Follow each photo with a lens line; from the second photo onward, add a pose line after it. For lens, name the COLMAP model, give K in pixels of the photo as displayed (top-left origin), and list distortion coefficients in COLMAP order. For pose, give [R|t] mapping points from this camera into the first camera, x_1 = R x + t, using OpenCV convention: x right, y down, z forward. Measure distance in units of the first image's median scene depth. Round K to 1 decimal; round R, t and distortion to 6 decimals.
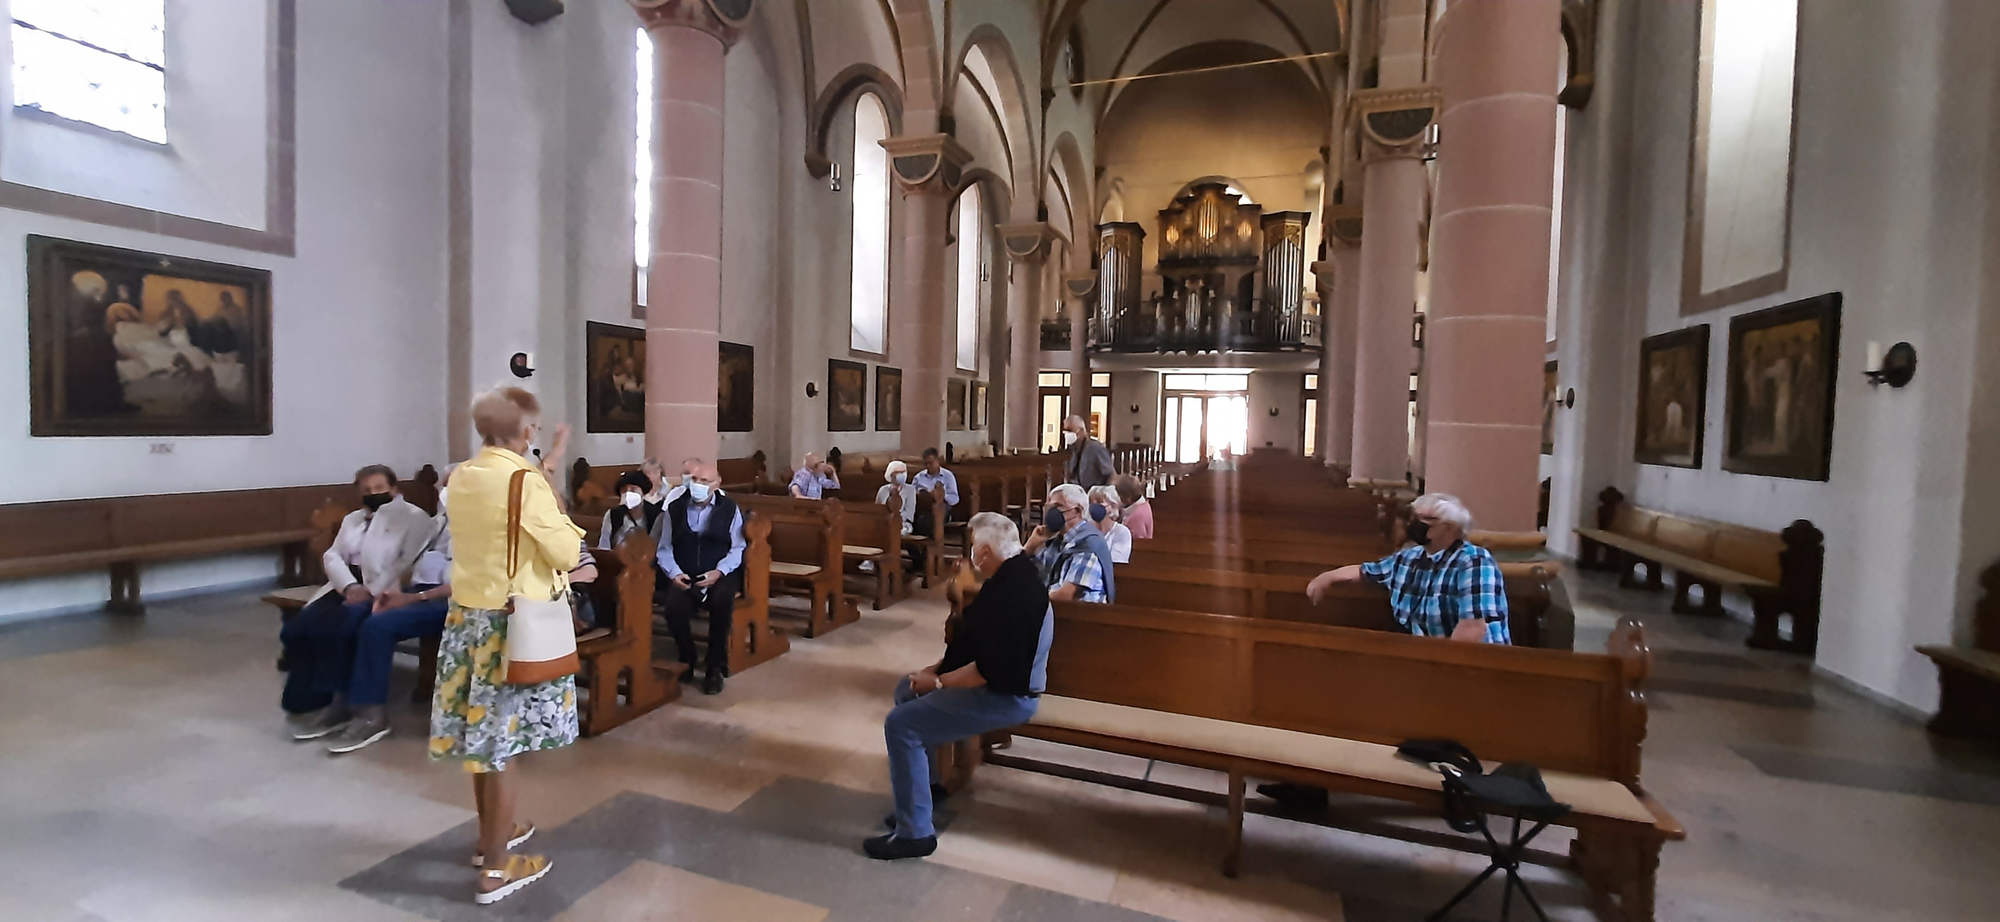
lens RADIAL K [[771.8, 0, 990.5], [0, 771.8, 448.6], [0, 0, 1]] dist [-0.006121, 0.000865]
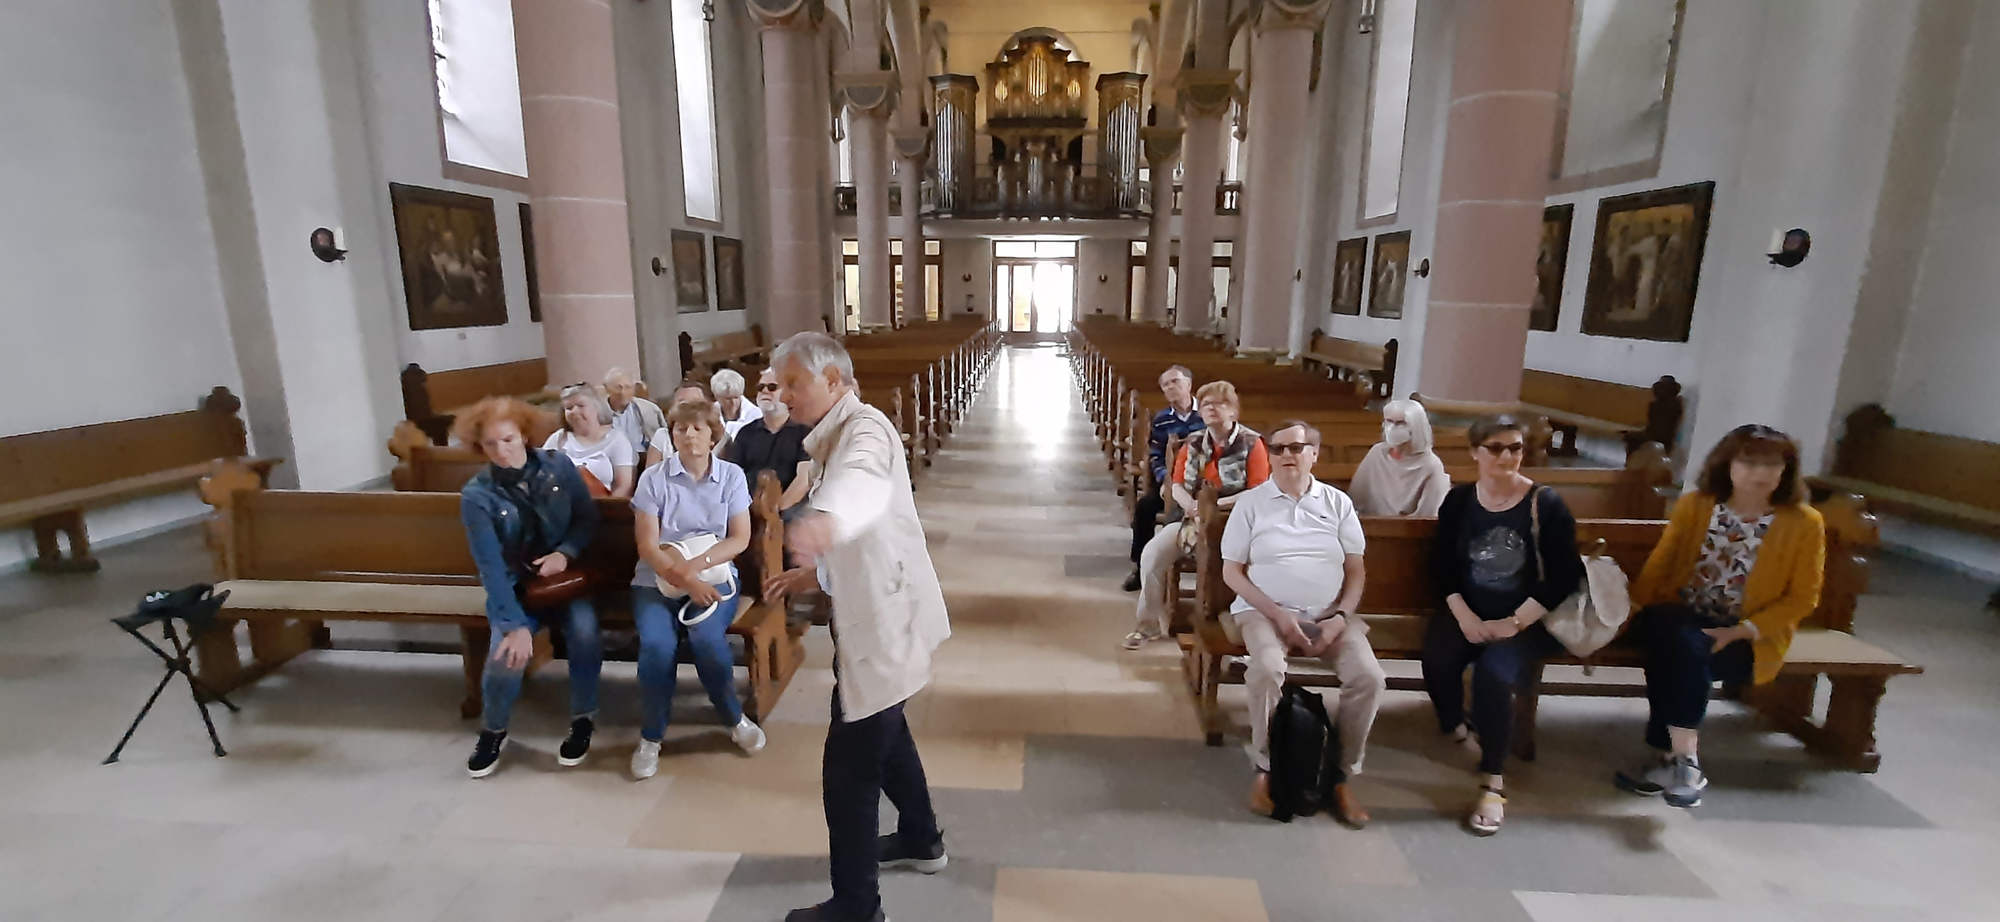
lens RADIAL K [[771.8, 0, 872.9], [0, 771.8, 432.7], [0, 0, 1]] dist [-0.006121, 0.000865]
pose [[0.960345, -0.074167, 0.268768, -0.220911], [0.029661, 0.985676, 0.166019, -0.026146], [-0.277232, -0.151464, 0.948789, 0.084156]]
